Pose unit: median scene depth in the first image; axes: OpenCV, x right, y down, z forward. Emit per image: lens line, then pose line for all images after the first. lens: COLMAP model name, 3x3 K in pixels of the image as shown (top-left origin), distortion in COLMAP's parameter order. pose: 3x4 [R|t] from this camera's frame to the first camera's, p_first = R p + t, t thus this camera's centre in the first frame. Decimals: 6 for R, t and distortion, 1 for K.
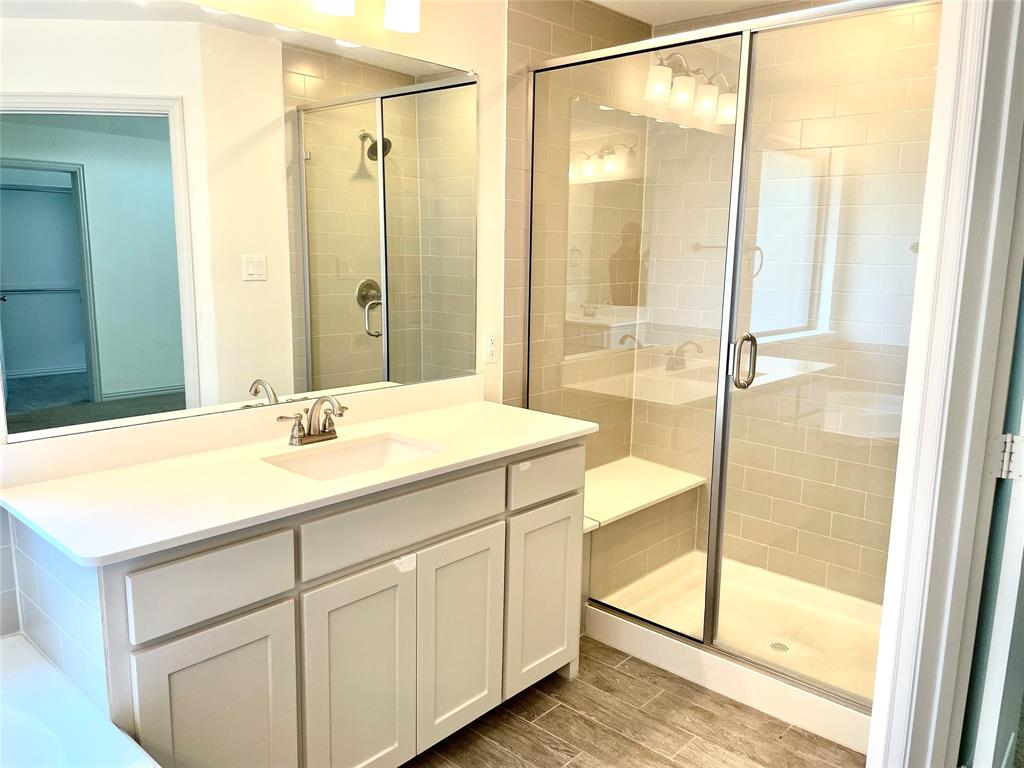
lens RADIAL K [[782.3, 0, 511.5], [0, 782.3, 389.4], [0, 0, 1]] dist [0.057202, -0.083592]
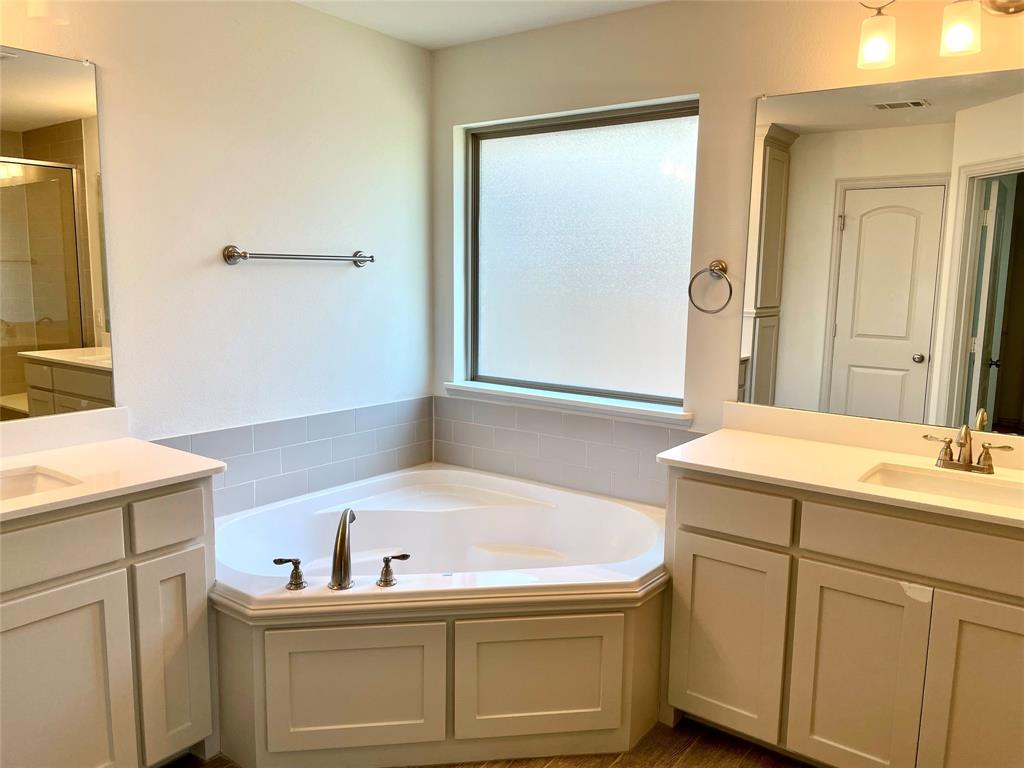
lens RADIAL K [[782.3, 0, 513.1], [0, 782.3, 384.1], [0, 0, 1]] dist [0.057202, -0.083592]
pose [[0.088256, 0.131703, -0.987353, 0.512659], [-0.190497, 0.975157, 0.113049, -0.034021], [0.977713, 0.178110, 0.111153, 0.222203]]
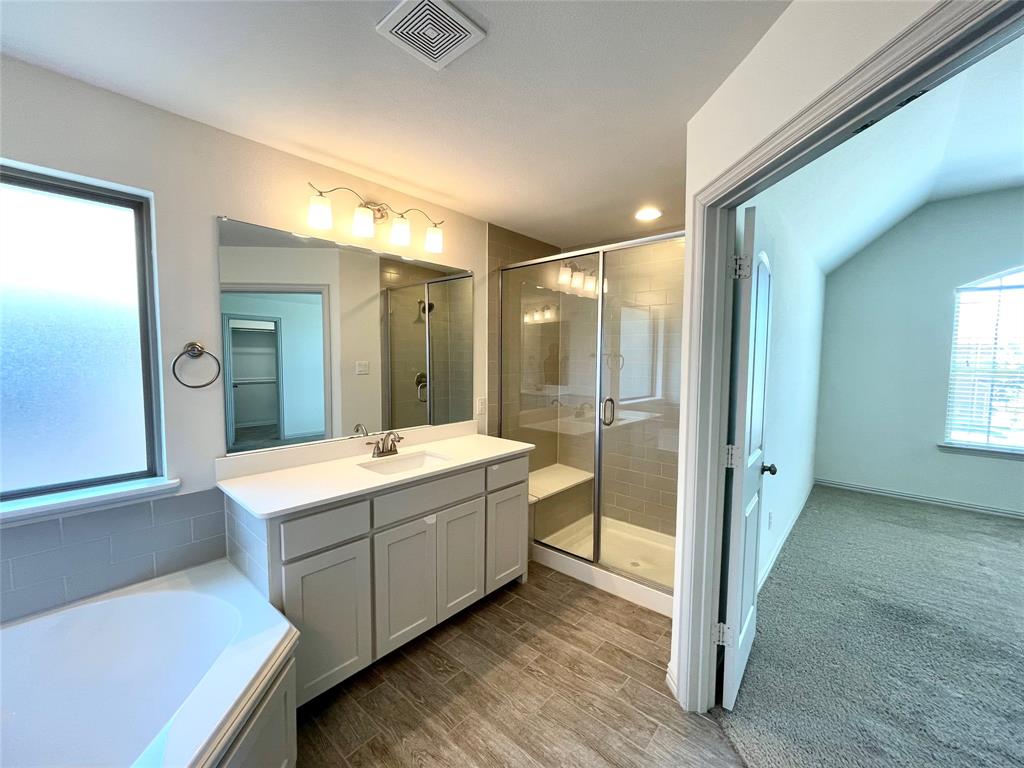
lens RADIAL K [[414.1, 0, 507.6], [0, 414.1, 384.4], [0, 0, 1]] dist [-0.010865, 0.003040]
pose [[0.999907, -0.010360, 0.008868, 0.031177], [0.011292, 0.993598, -0.112409, 0.007782], [-0.007647, 0.112499, 0.993622, -0.024049]]
